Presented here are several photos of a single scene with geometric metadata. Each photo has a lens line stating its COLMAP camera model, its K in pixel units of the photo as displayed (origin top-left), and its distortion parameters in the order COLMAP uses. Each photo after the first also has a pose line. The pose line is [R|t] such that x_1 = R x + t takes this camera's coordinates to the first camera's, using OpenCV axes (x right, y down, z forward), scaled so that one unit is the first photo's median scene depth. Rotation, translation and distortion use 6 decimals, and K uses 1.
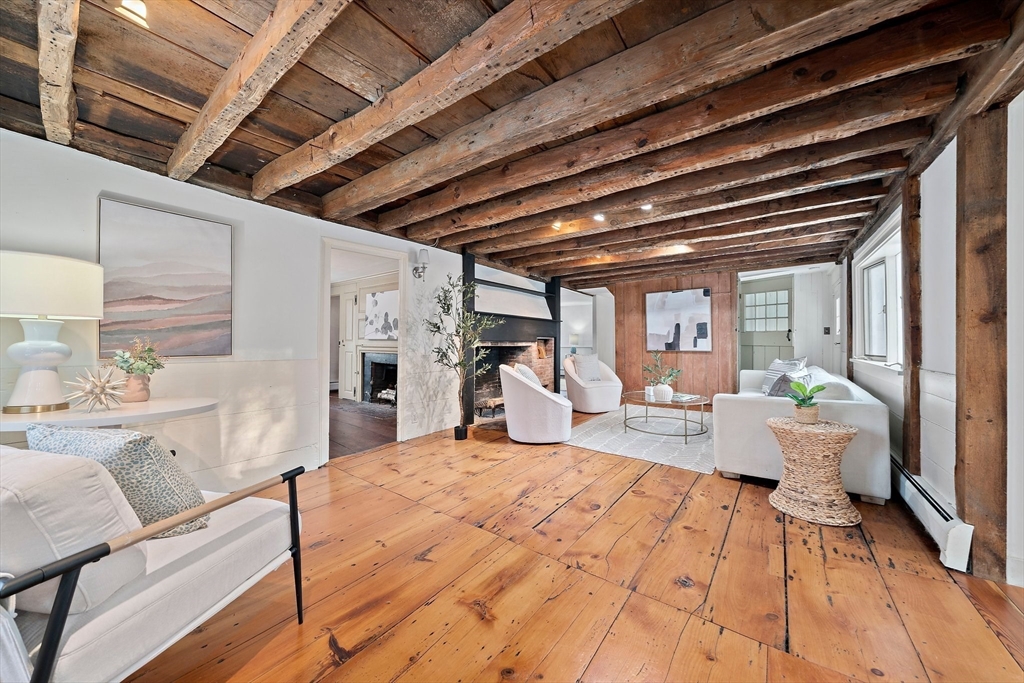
lens RADIAL K [[355.0, 0, 515.6], [0, 355.0, 340.5], [0, 0, 1]] dist [-0.004840, 0.000001]
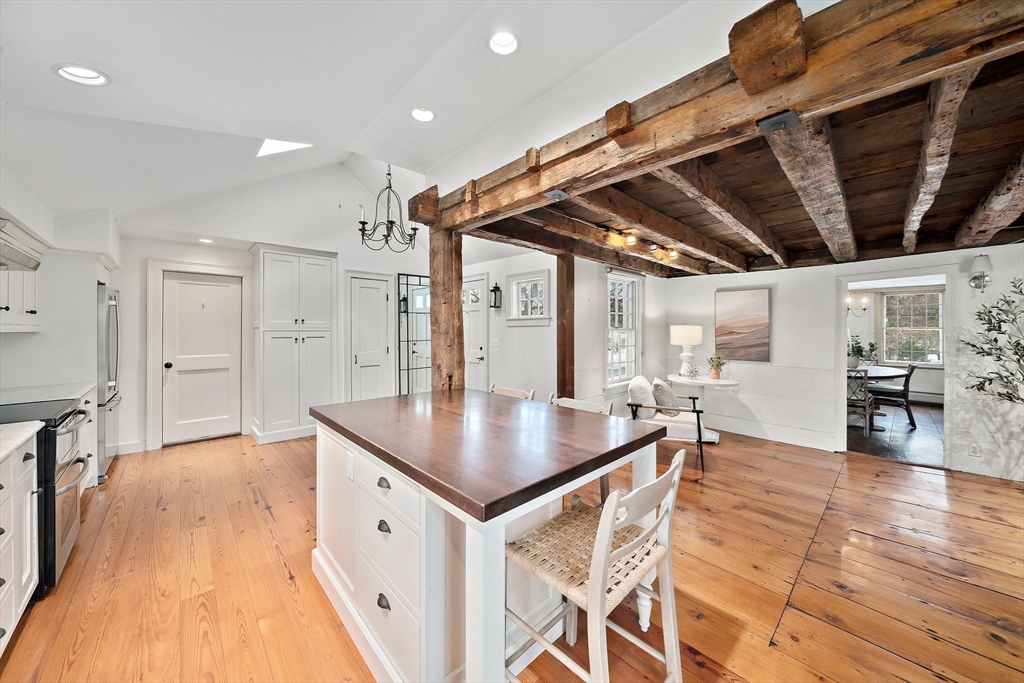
lens RADIAL K [[359.5, 0, 517.5], [0, 359.5, 328.4], [0, 0, 1]] dist [-0.006576, 0.000111]
pose [[-0.171056, -0.000653, -0.985261, 0.524412], [0.002878, 0.999995, -0.001162, -0.056956], [0.985257, -0.003035, -0.171054, 0.032179]]
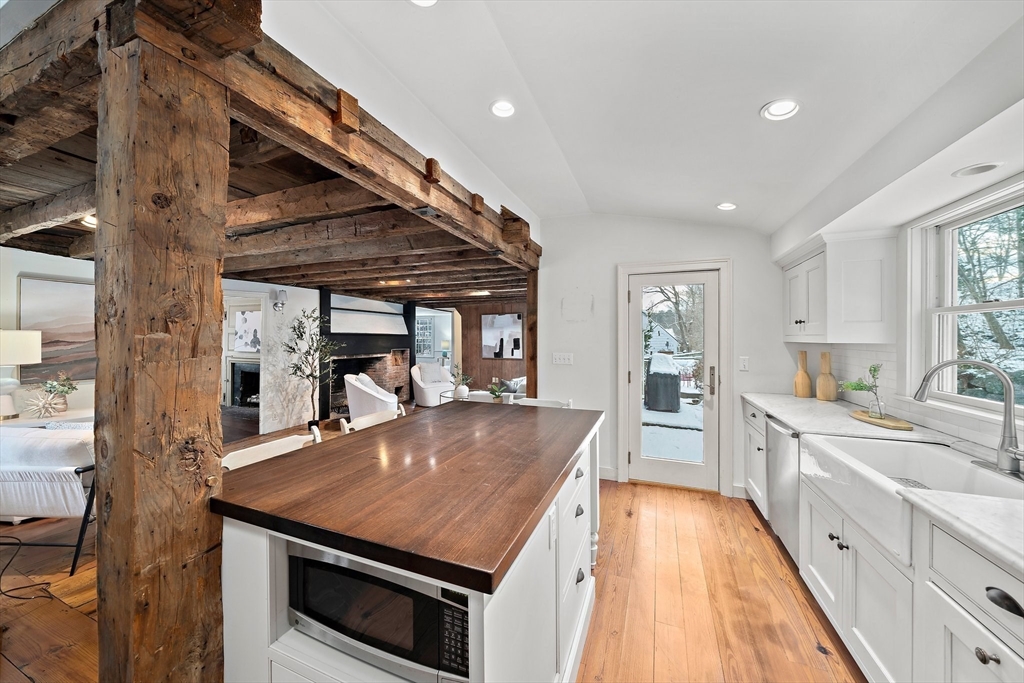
lens RADIAL K [[353.1, 0, 513.3], [0, 353.1, 339.9], [0, 0, 1]] dist [-0.007963, 0.000138]
pose [[0.968157, 0.001548, 0.250338, 0.174115], [-0.003940, 0.999951, 0.009052, -0.058282], [-0.250312, -0.009750, 0.968116, -0.346952]]
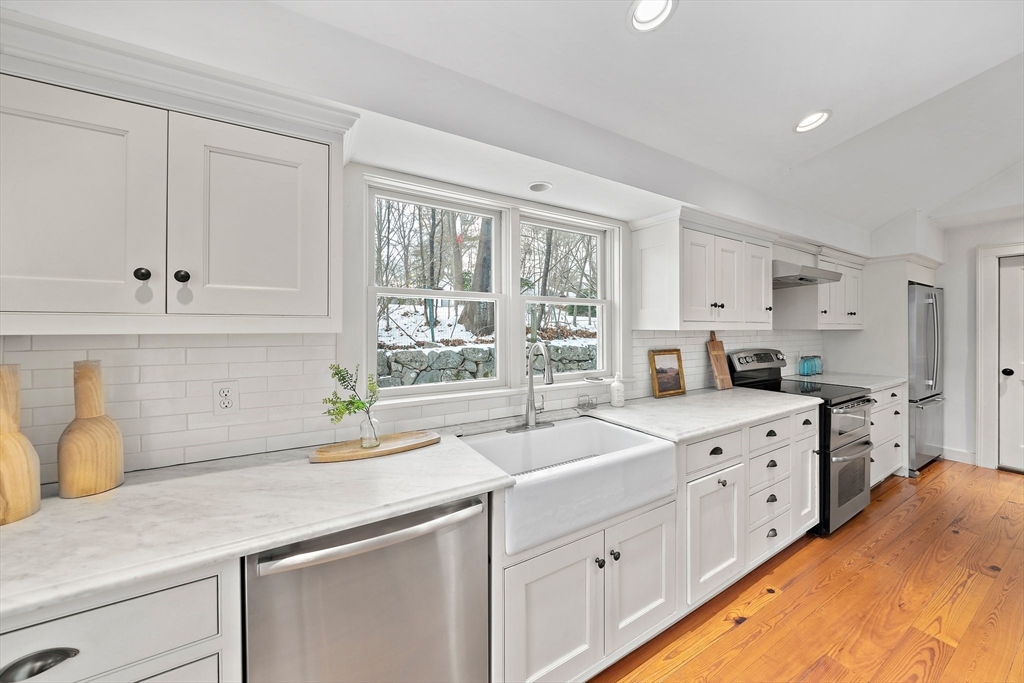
lens RADIAL K [[357.6, 0, 518.0], [0, 357.6, 325.5], [0, 0, 1]] dist [-0.006468, -0.000056]
pose [[-0.917159, 0.001486, 0.398519, 0.440255], [-0.001436, 0.999974, -0.007034, -0.056465], [-0.398519, -0.007024, -0.917133, 0.073866]]
